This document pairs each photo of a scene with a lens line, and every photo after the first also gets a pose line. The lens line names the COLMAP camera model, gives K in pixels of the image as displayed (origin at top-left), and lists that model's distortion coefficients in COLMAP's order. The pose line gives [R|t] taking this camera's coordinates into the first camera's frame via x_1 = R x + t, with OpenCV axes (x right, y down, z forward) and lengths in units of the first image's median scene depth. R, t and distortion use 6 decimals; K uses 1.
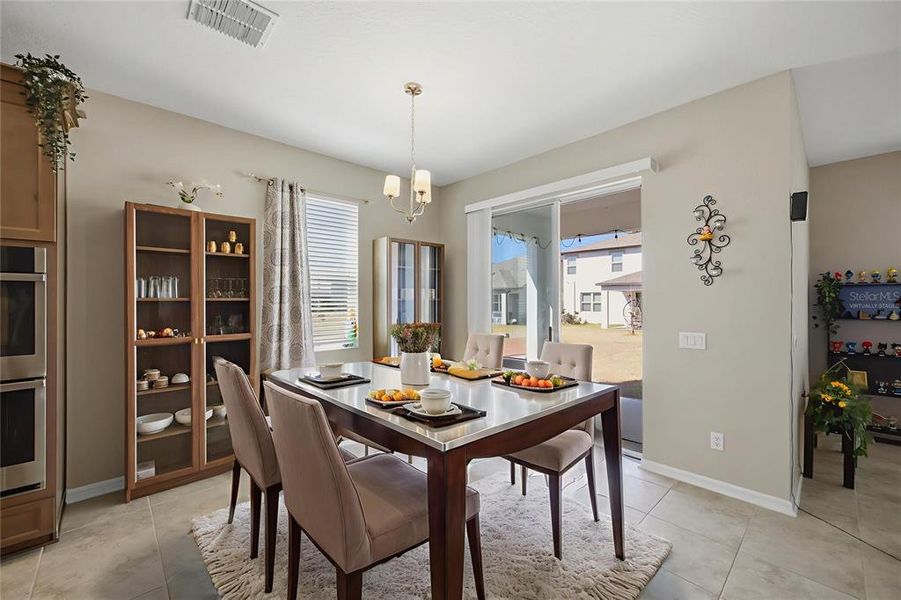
lens RADIAL K [[369.1, 0, 453.0], [0, 369.1, 299.2], [0, 0, 1]] dist [0.003503, 0.001443]
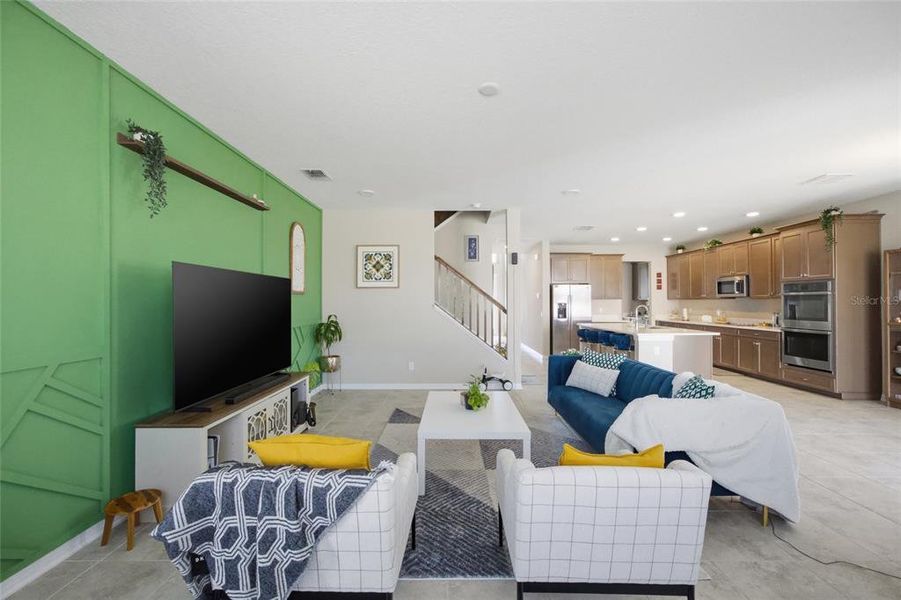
lens RADIAL K [[369.1, 0, 457.3], [0, 369.1, 298.9], [0, 0, 1]] dist [0.003503, 0.001443]
pose [[-0.675779, -0.004989, -0.737087, 1.869684], [0.002858, 0.999952, -0.009388, 0.001528], [0.737099, -0.008451, -0.675732, 0.599680]]
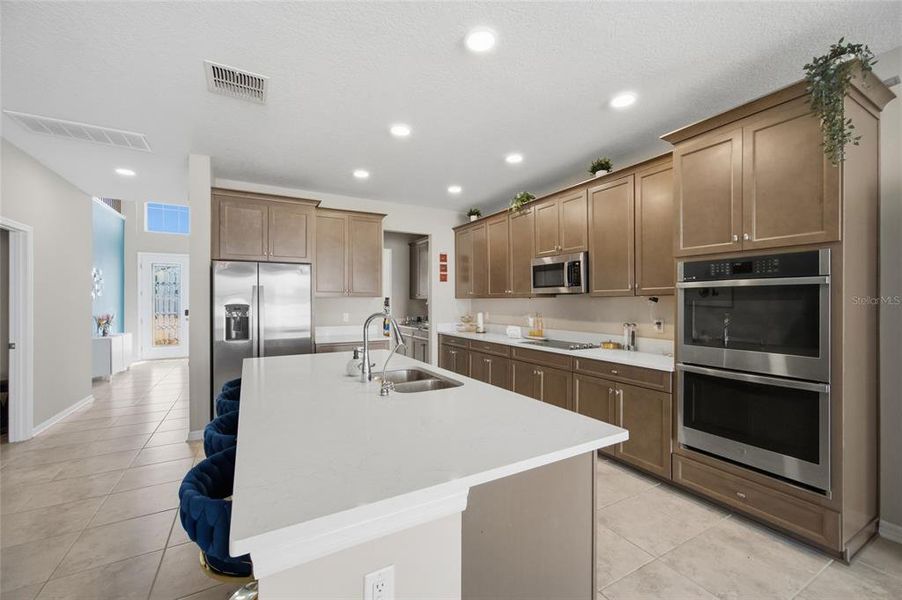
lens RADIAL K [[369.5, 0, 454.3], [0, 369.5, 301.4], [0, 0, 1]] dist [0.003503, 0.001443]
pose [[-0.236390, 0.001144, -0.971657, 0.047741], [0.002378, 0.999997, 0.000599, -0.003655], [0.971655, -0.002169, -0.236392, 0.205948]]
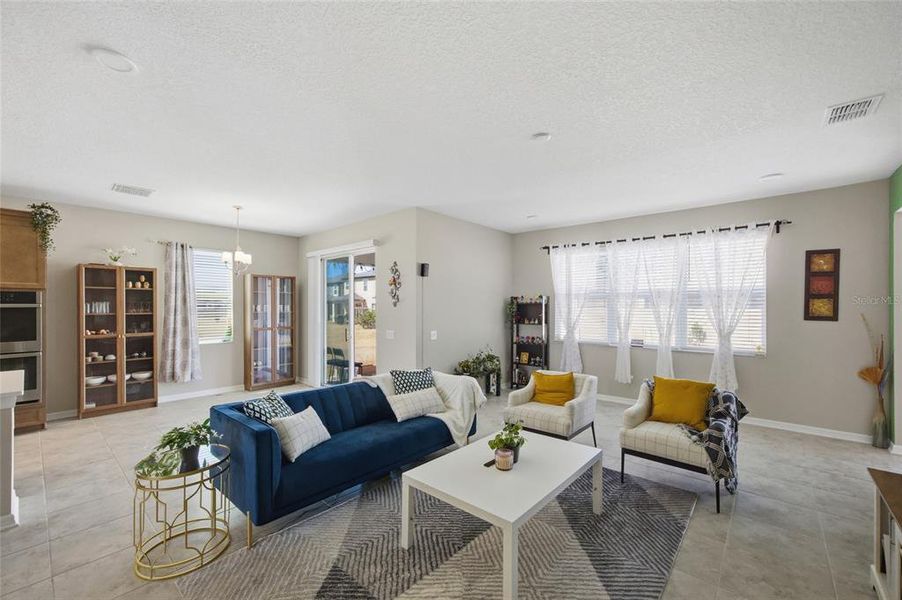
lens RADIAL K [[369.5, 0, 448.0], [0, 369.5, 305.2], [0, 0, 1]] dist [0.003503, 0.001443]
pose [[0.996706, 0.000916, 0.081095, 0.789499], [-0.000893, 1.000000, -0.000316, -0.044092], [-0.081095, 0.000242, 0.996706, -0.977411]]
